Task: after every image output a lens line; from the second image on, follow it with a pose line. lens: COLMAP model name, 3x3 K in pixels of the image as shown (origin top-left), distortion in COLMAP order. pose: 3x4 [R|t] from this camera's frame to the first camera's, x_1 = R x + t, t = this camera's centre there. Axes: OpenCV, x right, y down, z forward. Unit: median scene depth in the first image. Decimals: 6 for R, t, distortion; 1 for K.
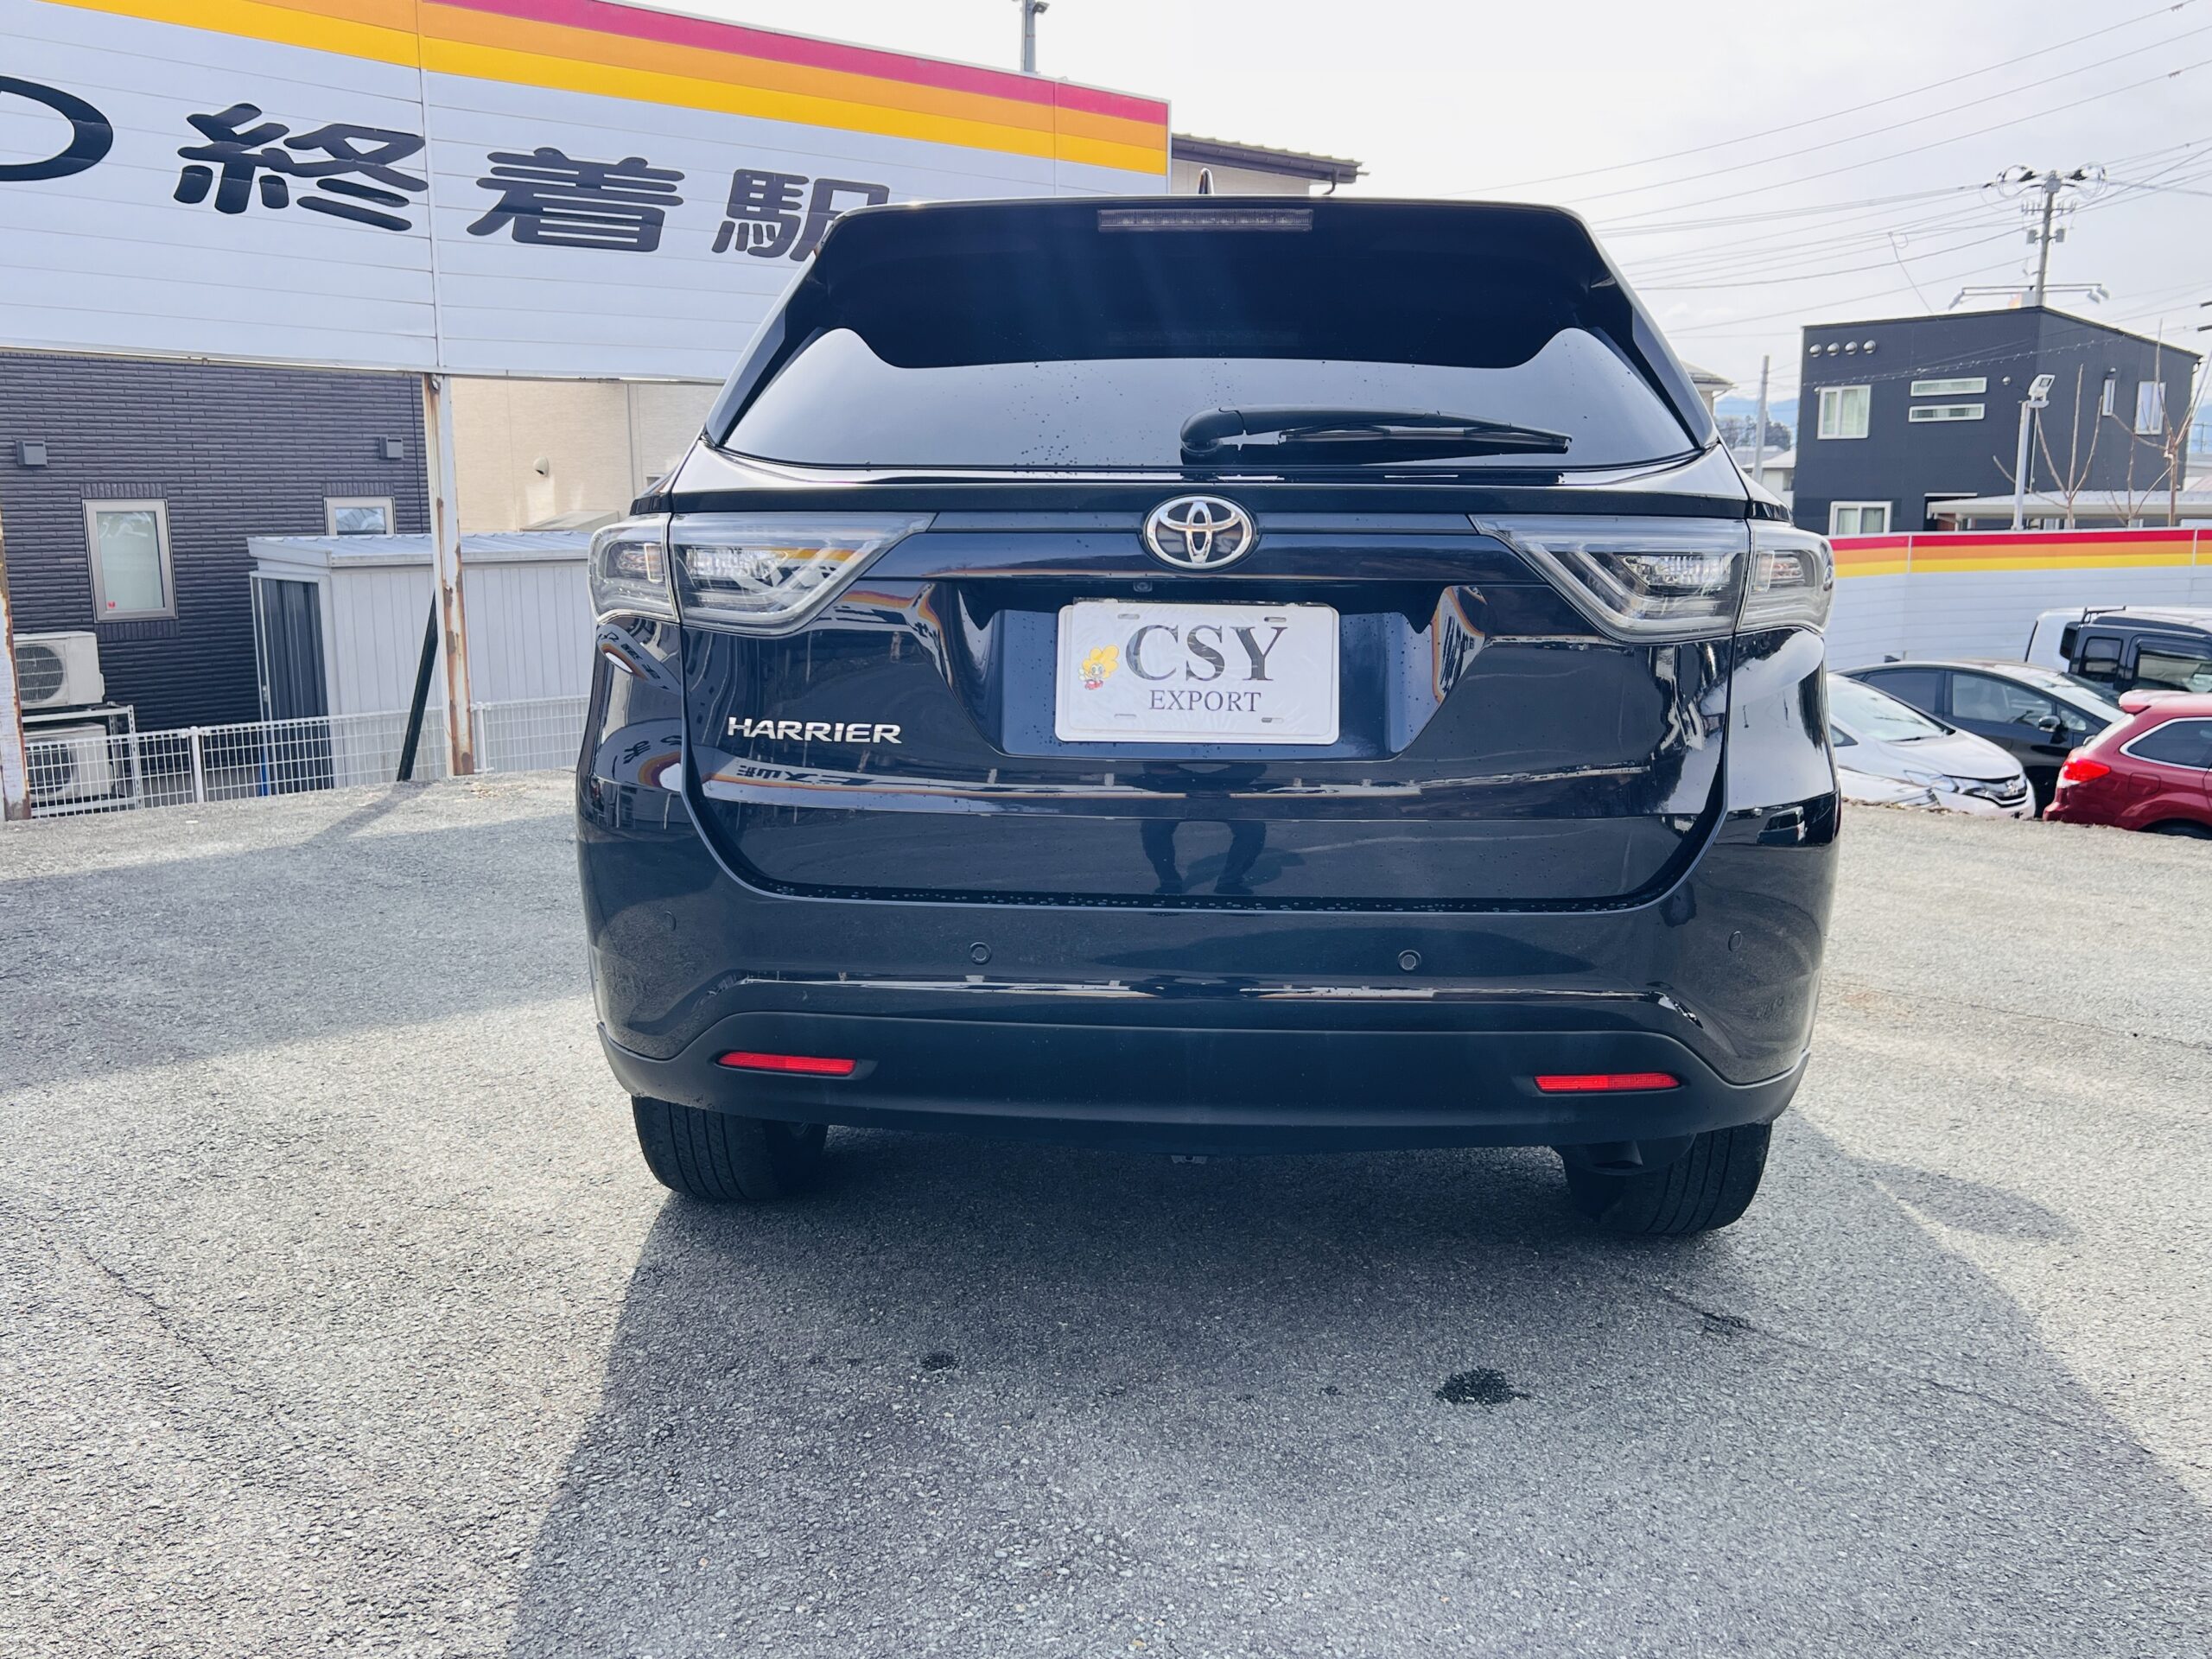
lens RADIAL K [[1889.5, 0, 1112.8], [0, 1889.5, 817.8], [0, 0, 1]] dist [0.018388, -0.003320]
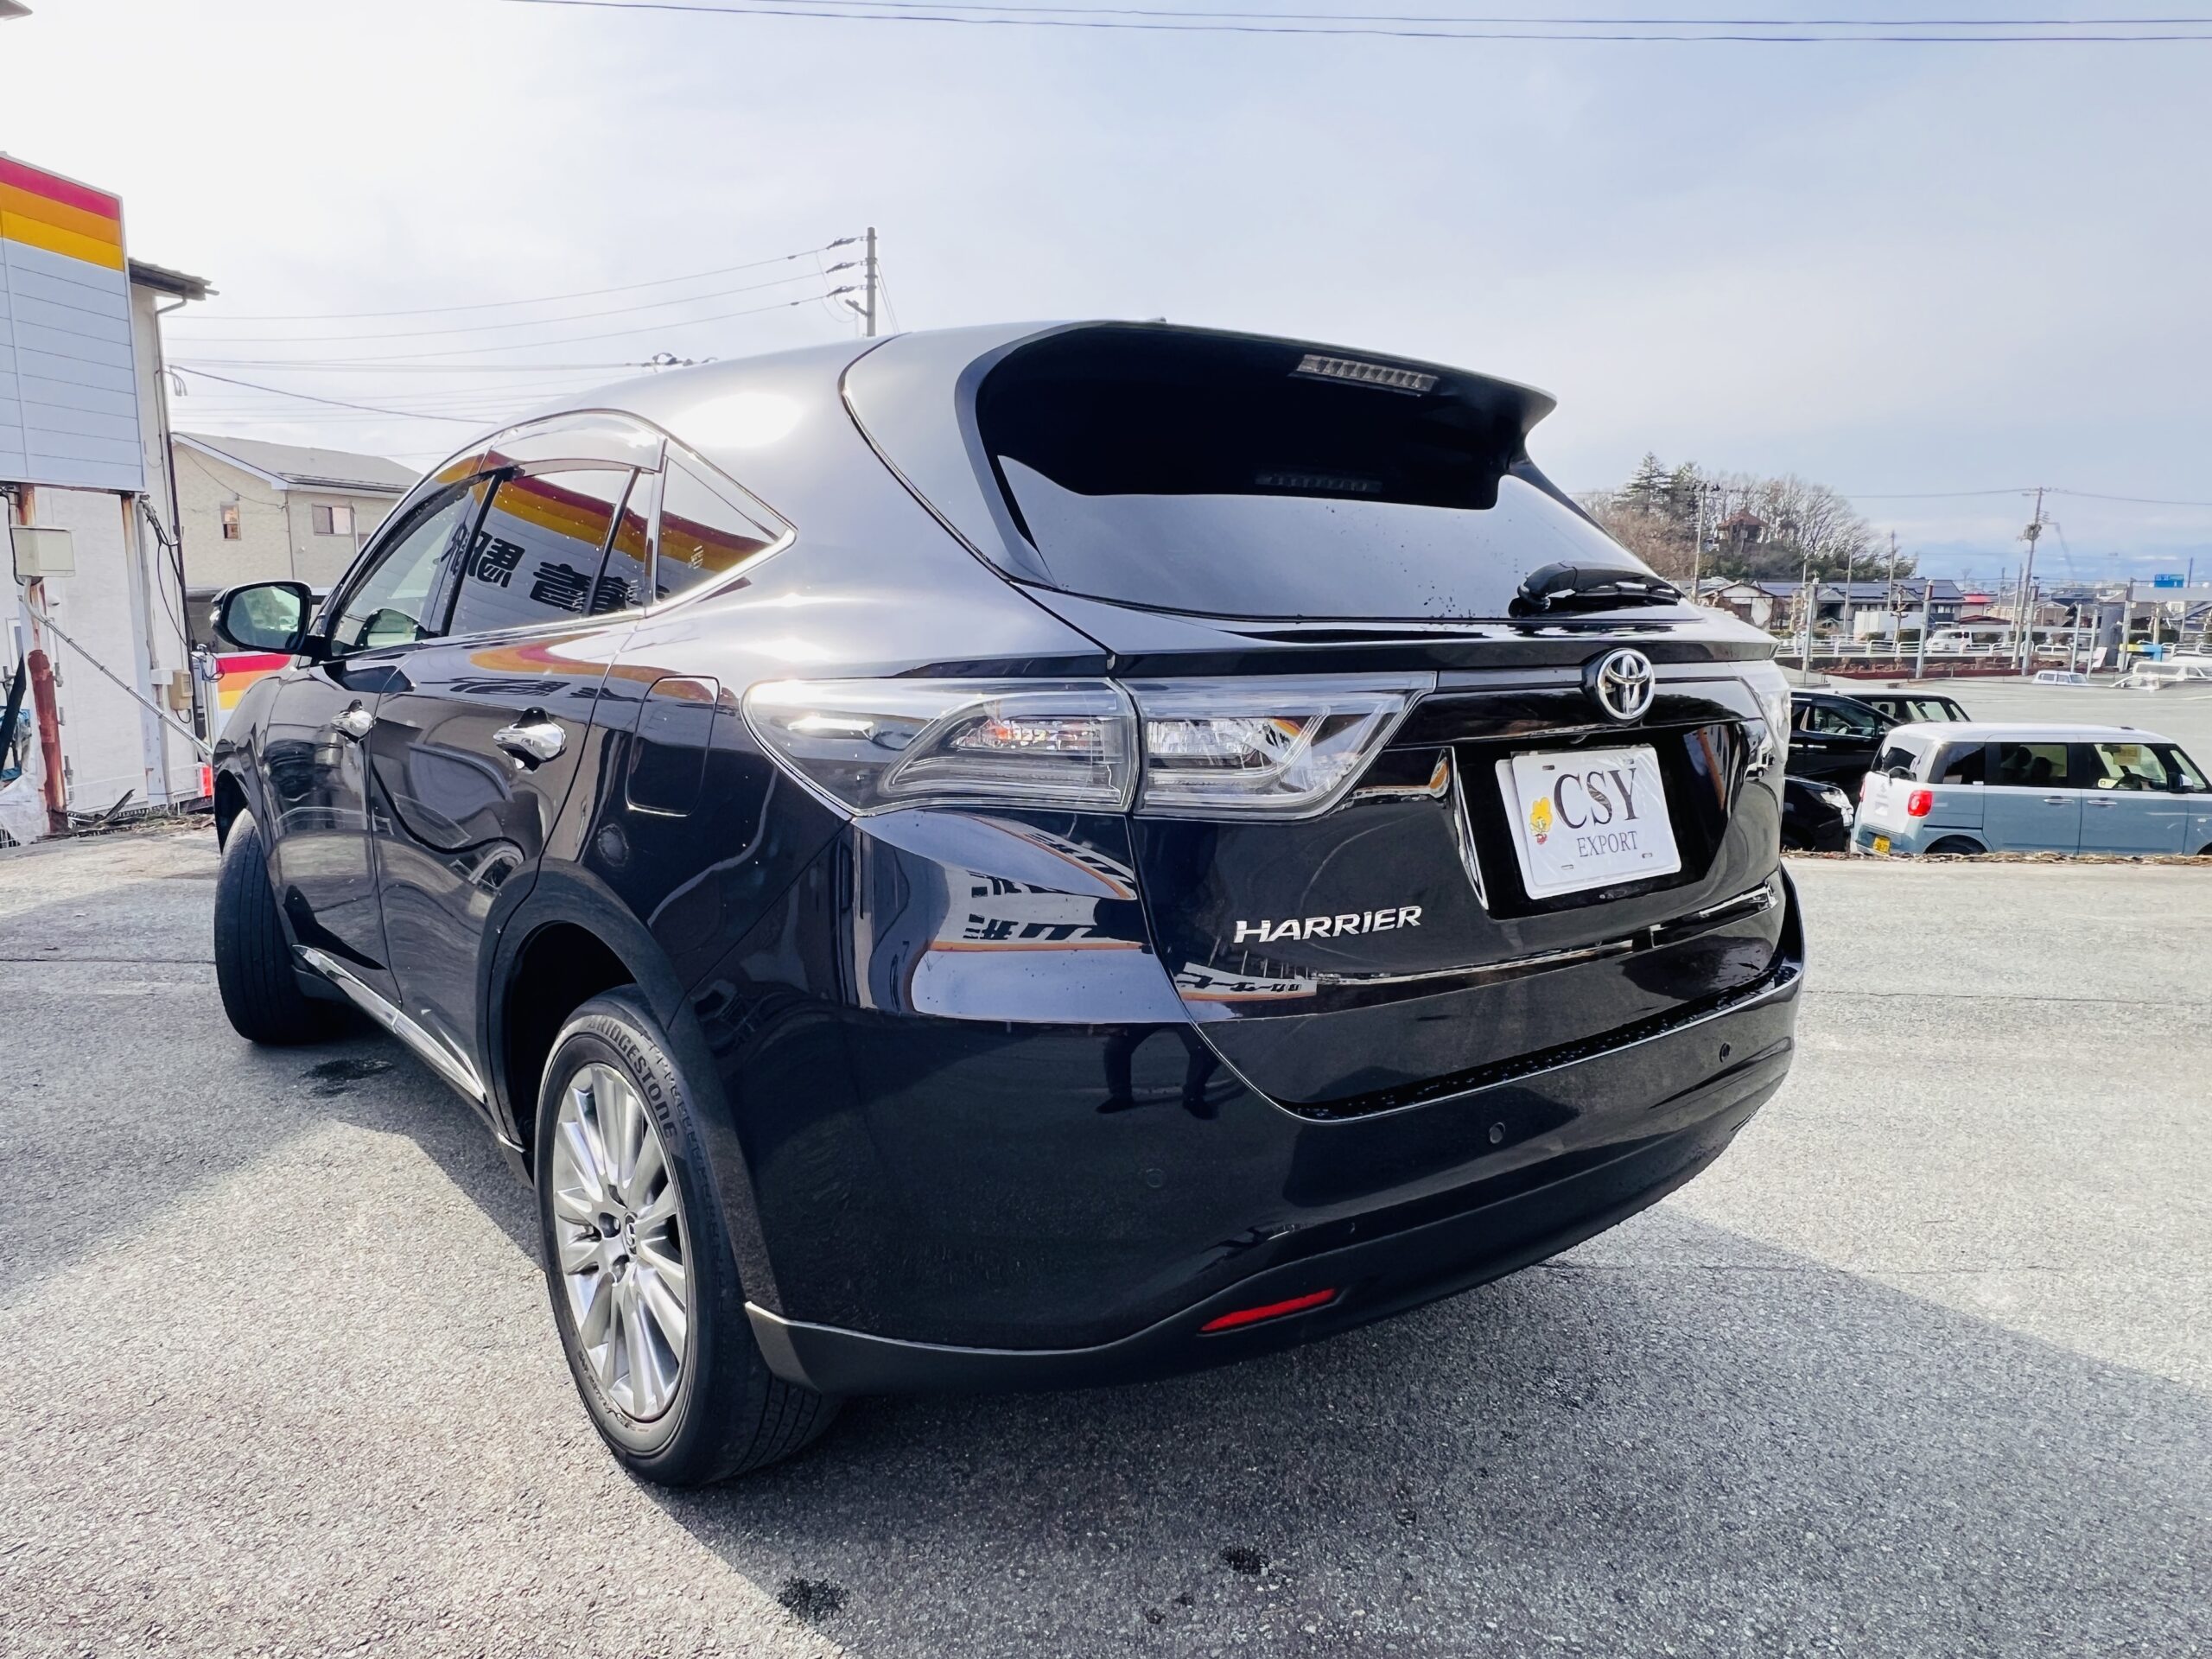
lens RADIAL K [[1451.3, 0, 1084.4], [0, 1451.3, 838.6], [0, 0, 1]] dist [-0.006857, 0.004240]
pose [[0.749434, -0.102817, 0.654047, -0.176811], [0.101001, 0.994060, 0.040536, -0.032366], [-0.654330, 0.035680, 0.755367, 0.148627]]
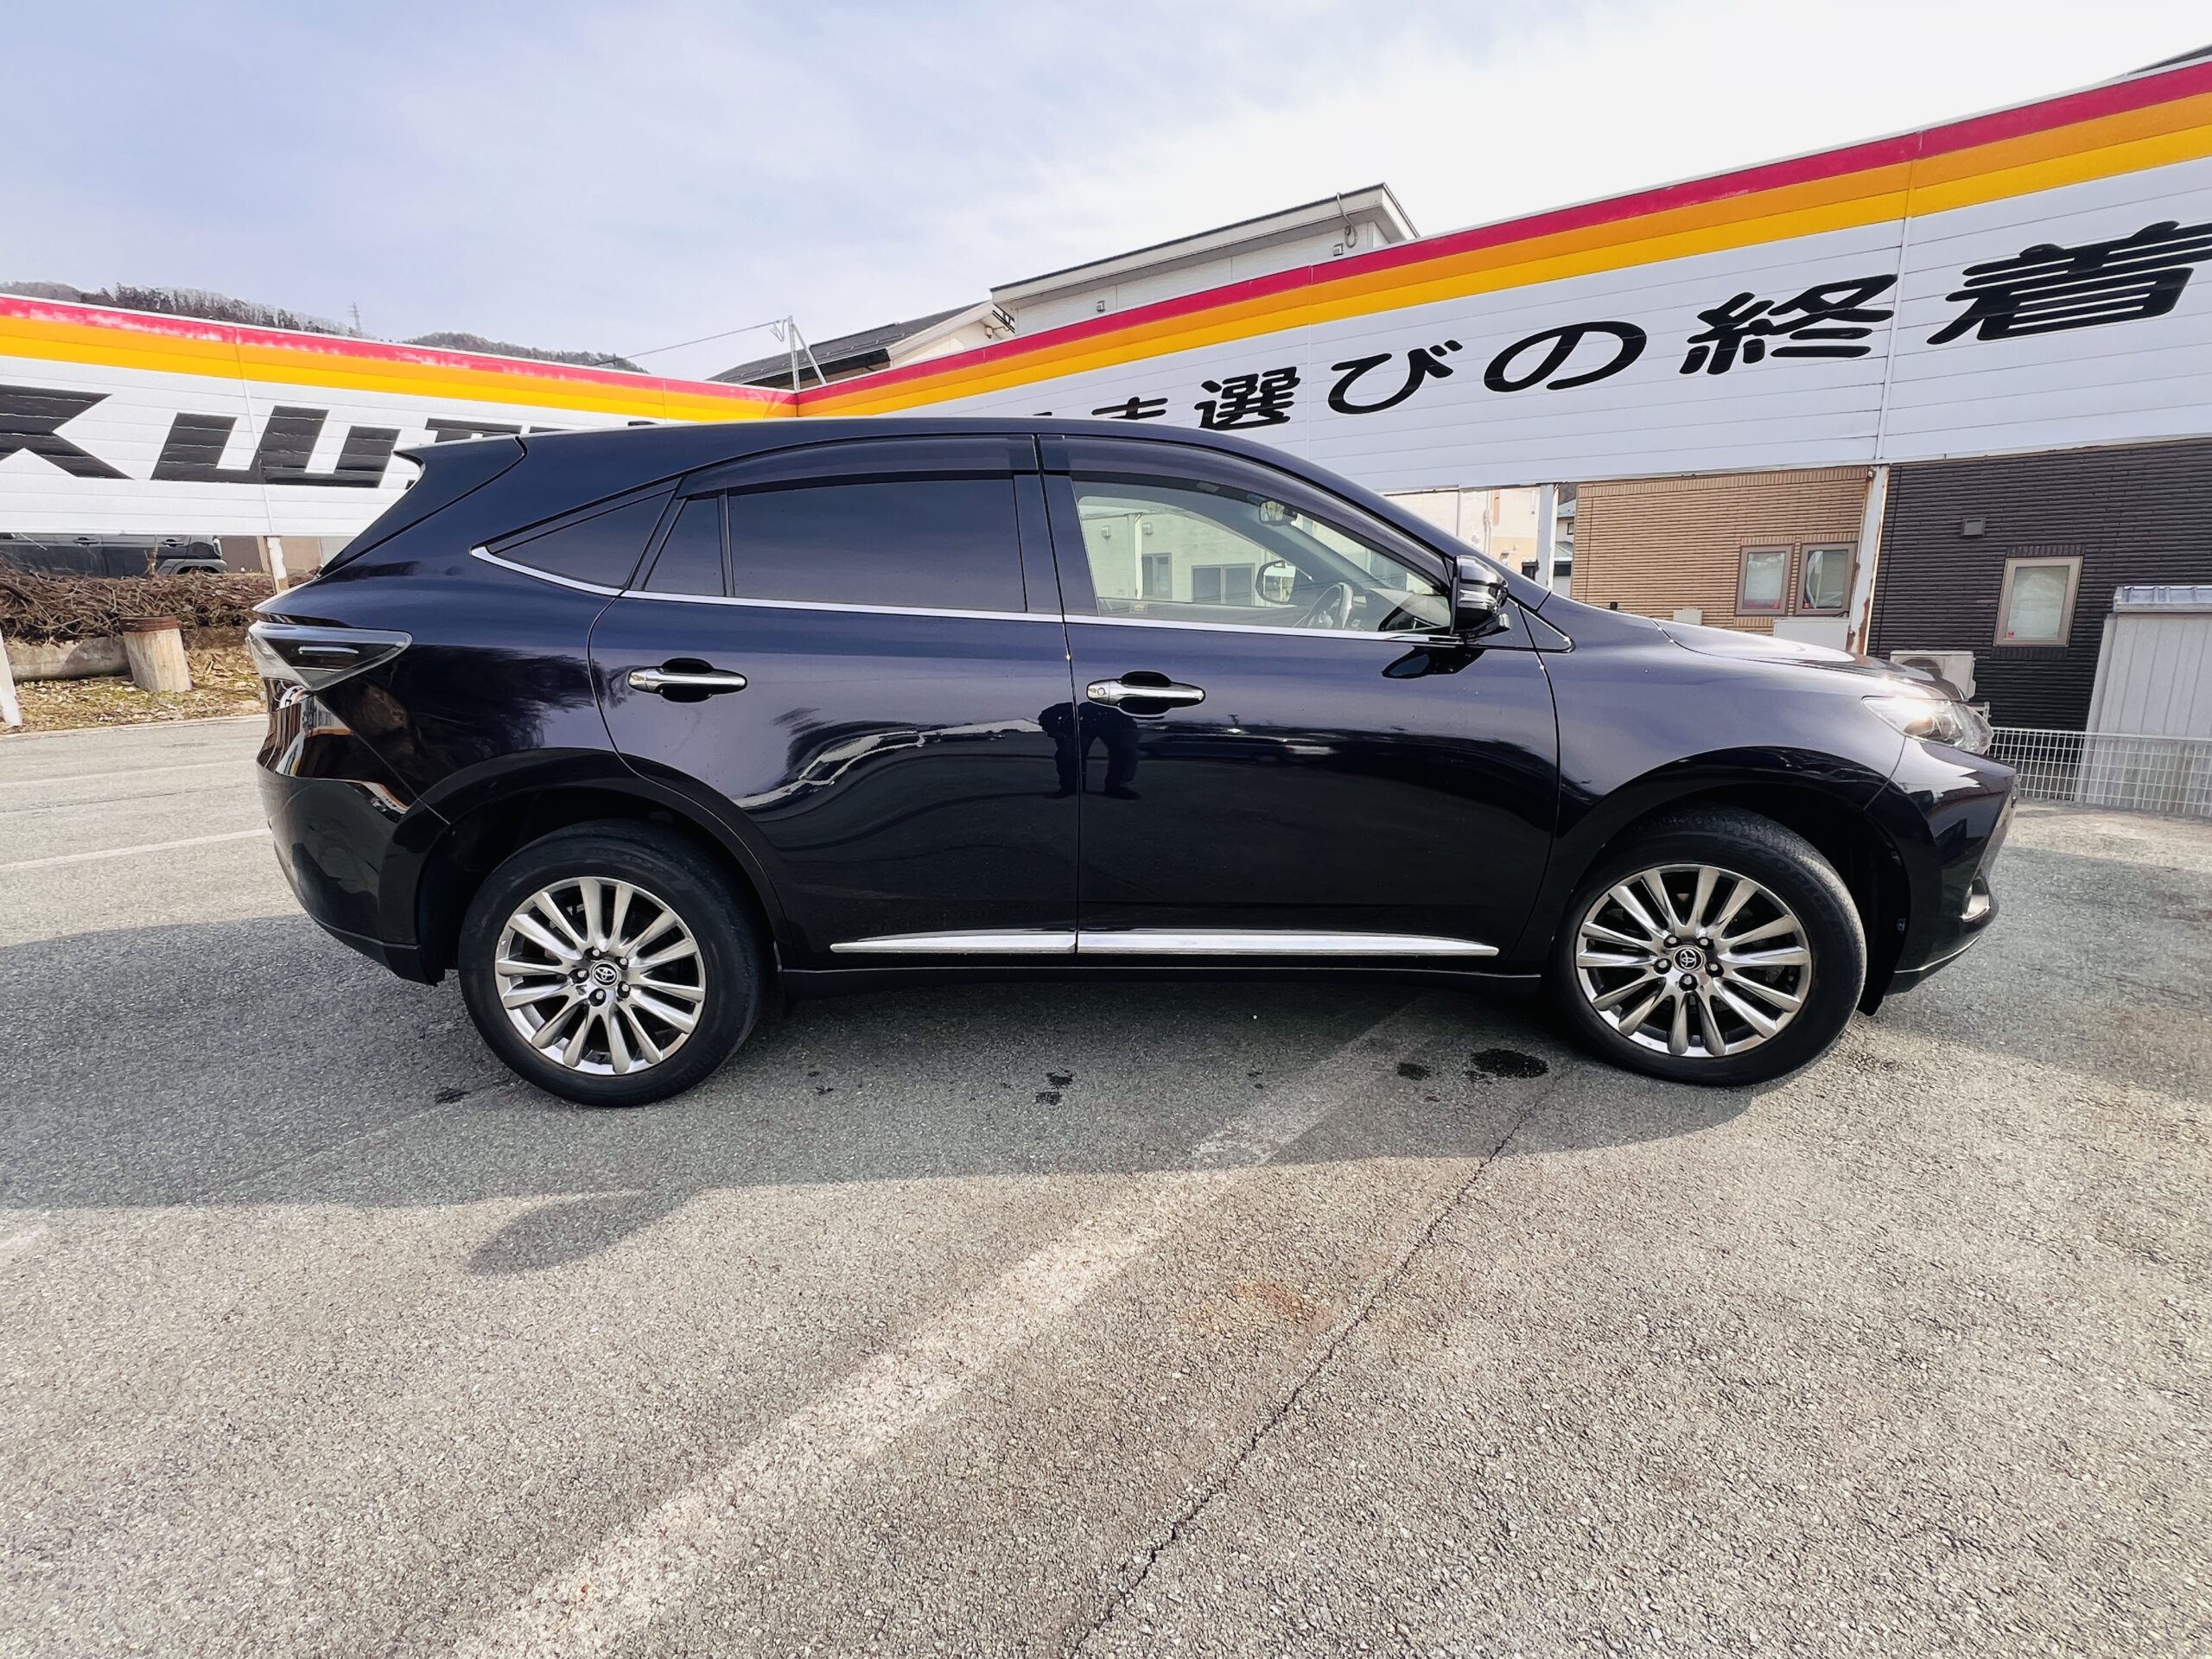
lens RADIAL K [[1065.1, 0, 1098.4], [0, 1065.1, 839.7], [0, 0, 1]] dist [-0.003719, 0.000168]
pose [[0.060732, 0.241382, -0.968528, 0.394711], [-0.144055, 0.962280, 0.230792, -0.083633], [0.987704, 0.125505, 0.093213, 0.465687]]
